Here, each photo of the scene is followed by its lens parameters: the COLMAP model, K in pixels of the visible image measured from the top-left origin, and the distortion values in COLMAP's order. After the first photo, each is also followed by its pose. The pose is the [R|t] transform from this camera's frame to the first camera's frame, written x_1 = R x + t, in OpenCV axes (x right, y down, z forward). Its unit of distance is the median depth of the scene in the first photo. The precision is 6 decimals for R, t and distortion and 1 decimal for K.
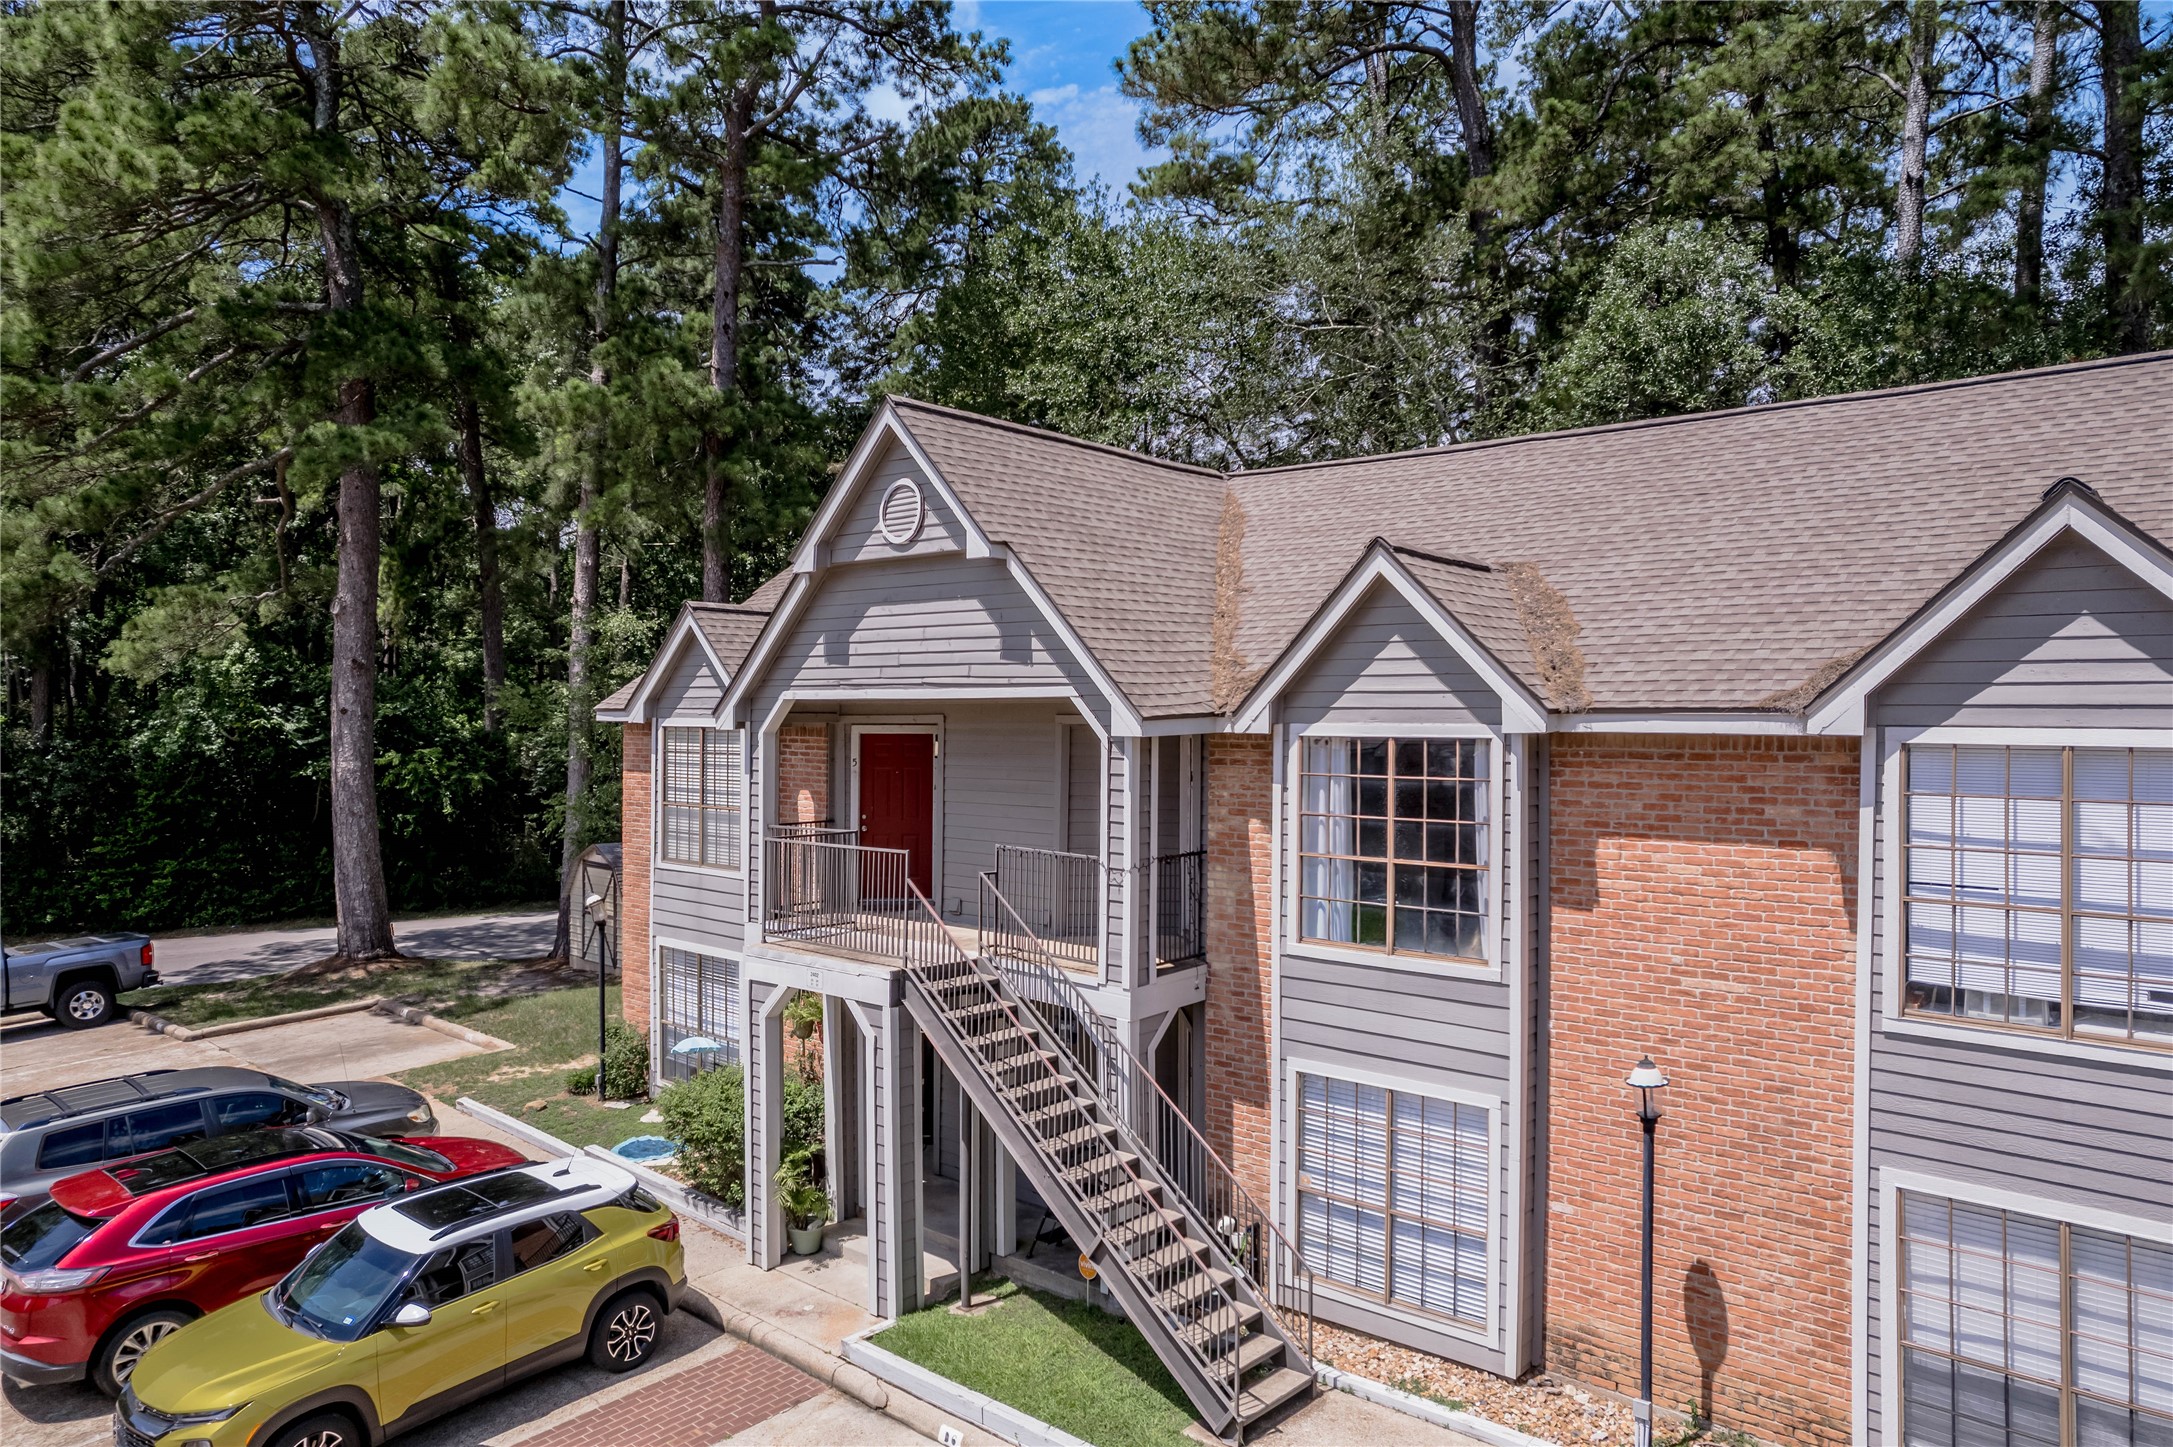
lens RADIAL K [[1423.9, 0, 1090.5], [0, 1423.9, 714.2], [0, 0, 1]] dist [-0.054203, 0.046298]
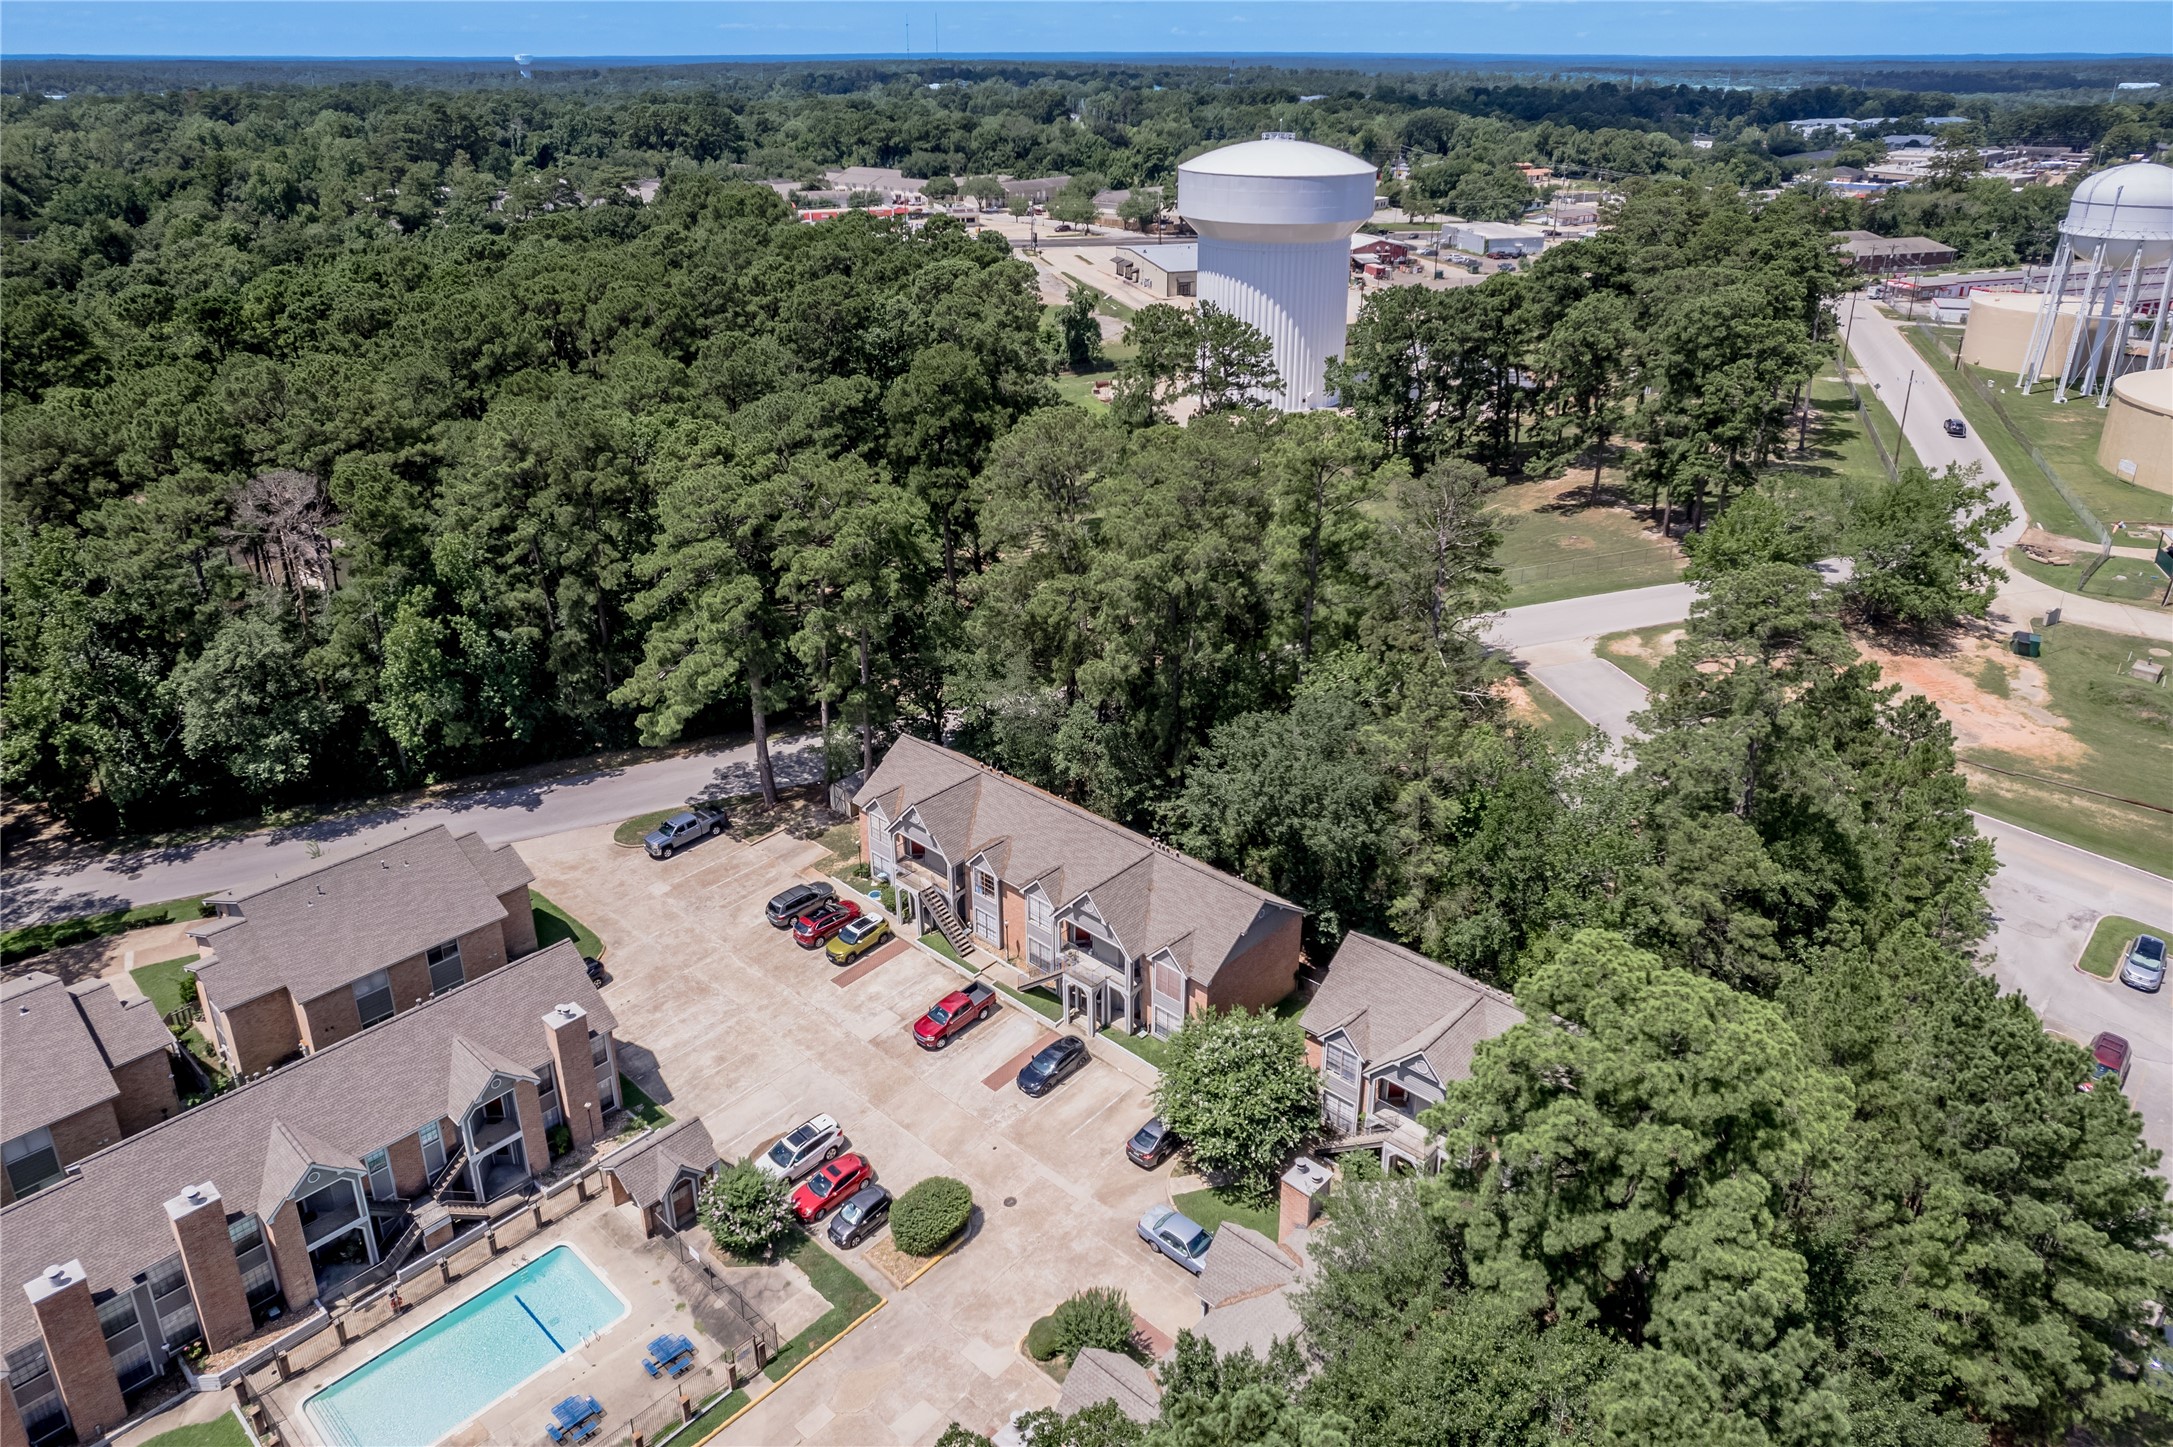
lens RADIAL K [[1469.1, 0, 1104.4], [0, 1469.1, 642.5], [0, 0, 1]] dist [-0.074400, 0.069875]
pose [[0.999700, -0.000065, -0.024478, 0.972763], [0.009482, 0.922947, 0.384810, -3.801235], [0.022567, -0.384927, 0.922671, -5.249642]]
